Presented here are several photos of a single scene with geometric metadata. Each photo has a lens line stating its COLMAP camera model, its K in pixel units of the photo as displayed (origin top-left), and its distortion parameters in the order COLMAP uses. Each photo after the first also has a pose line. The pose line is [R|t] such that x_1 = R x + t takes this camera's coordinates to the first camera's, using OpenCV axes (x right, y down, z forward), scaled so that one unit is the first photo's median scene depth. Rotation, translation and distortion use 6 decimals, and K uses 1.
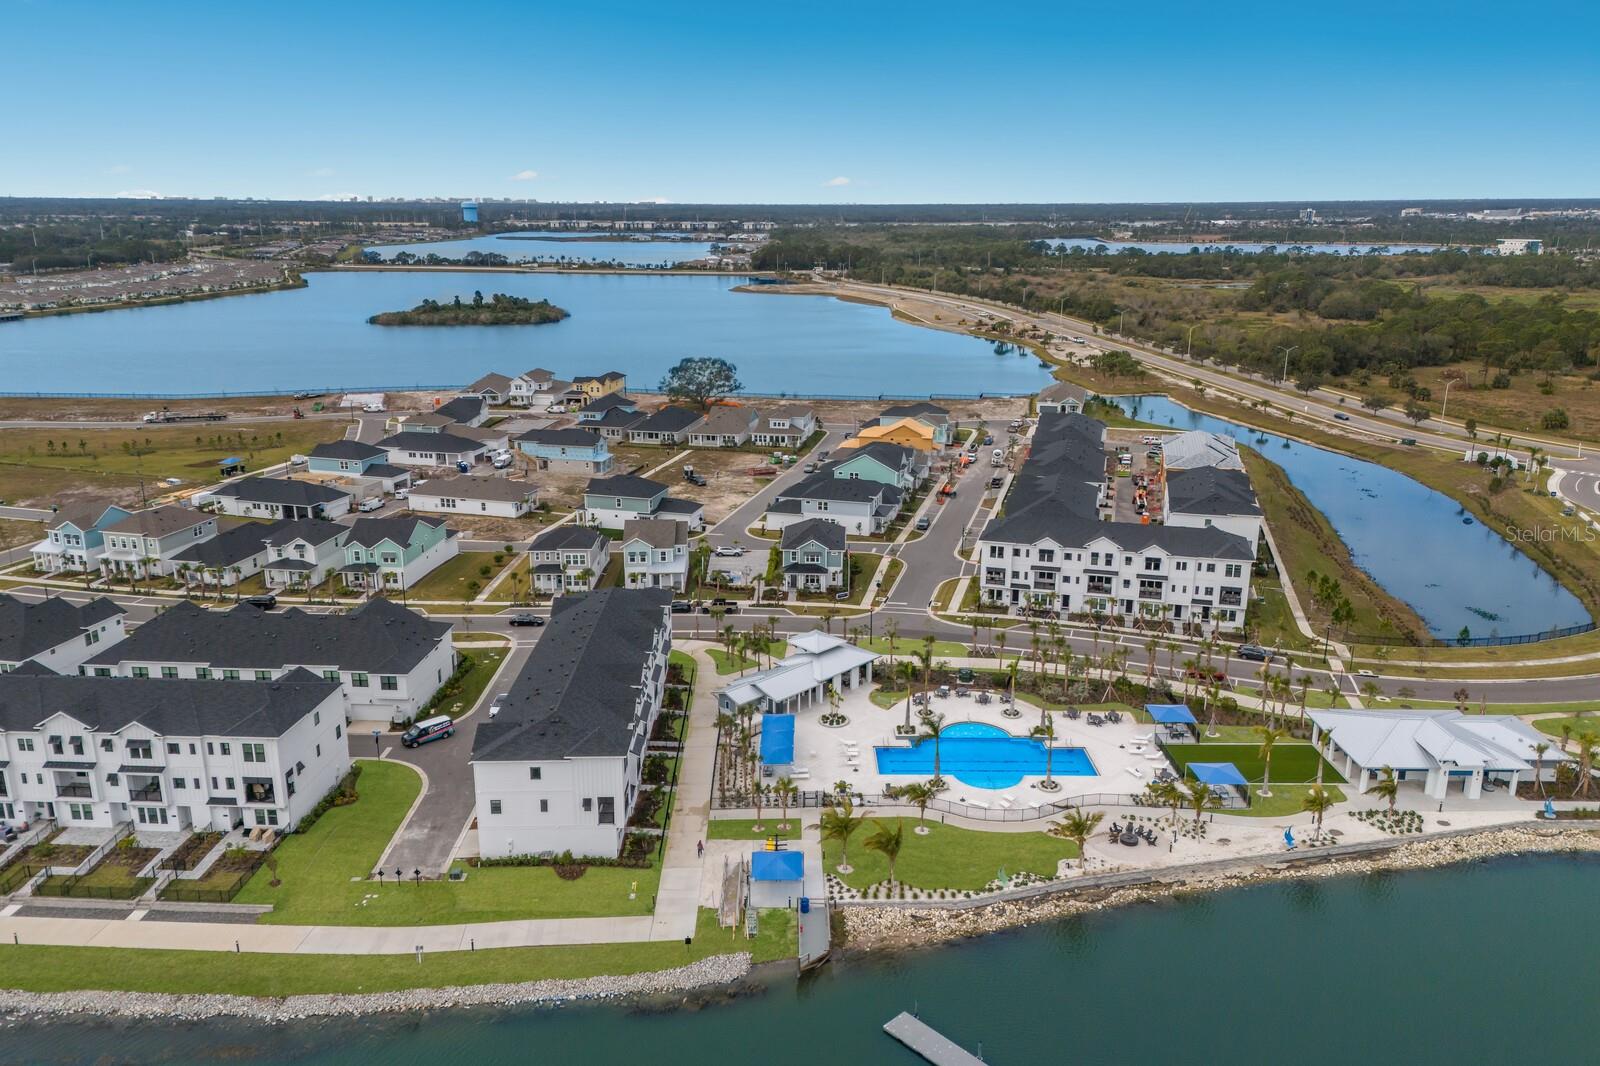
lens RADIAL K [[1163.6, 0, 795.4], [0, 1163.6, 522.7], [0, 0, 1]] dist [0.096359, -0.080139]
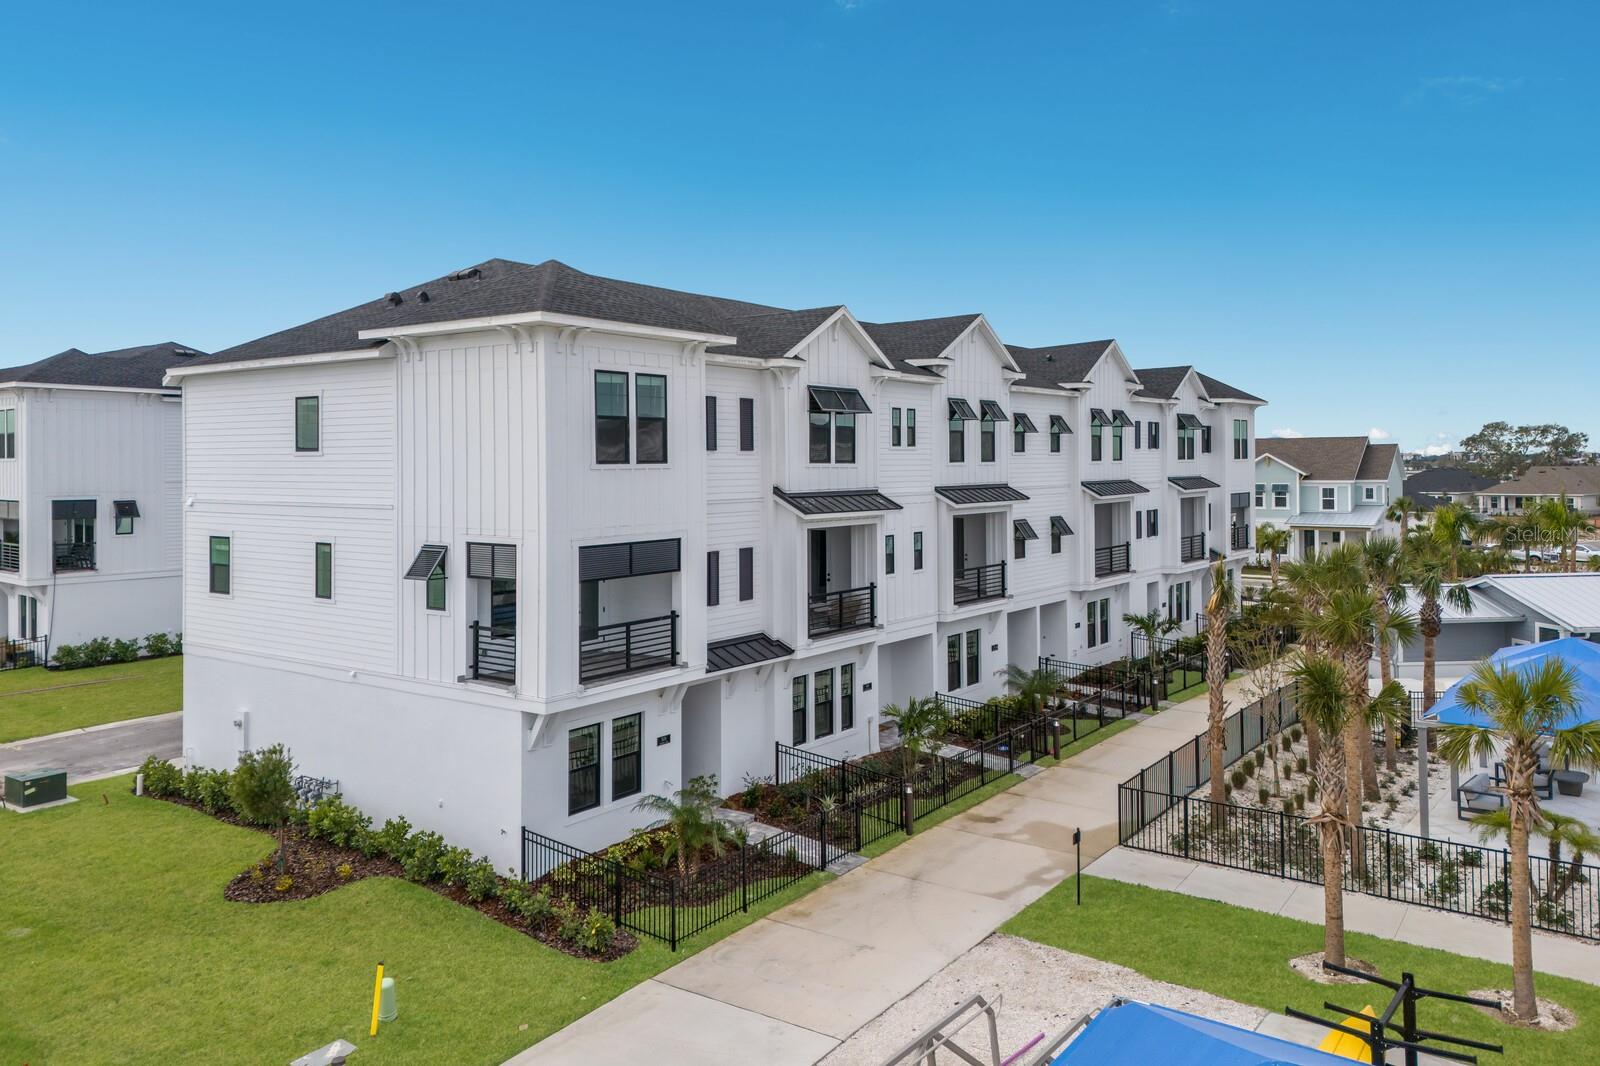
lens RADIAL K [[1176.0, 0, 801.5], [0, 1176.0, 444.2], [0, 0, 1]] dist [0.055534, -0.000888]
pose [[0.795615, -0.023240, -0.605356, 0.010936], [-0.146181, 0.962371, -0.229071, 0.205748], [0.587901, 0.270744, 0.762280, 0.690748]]
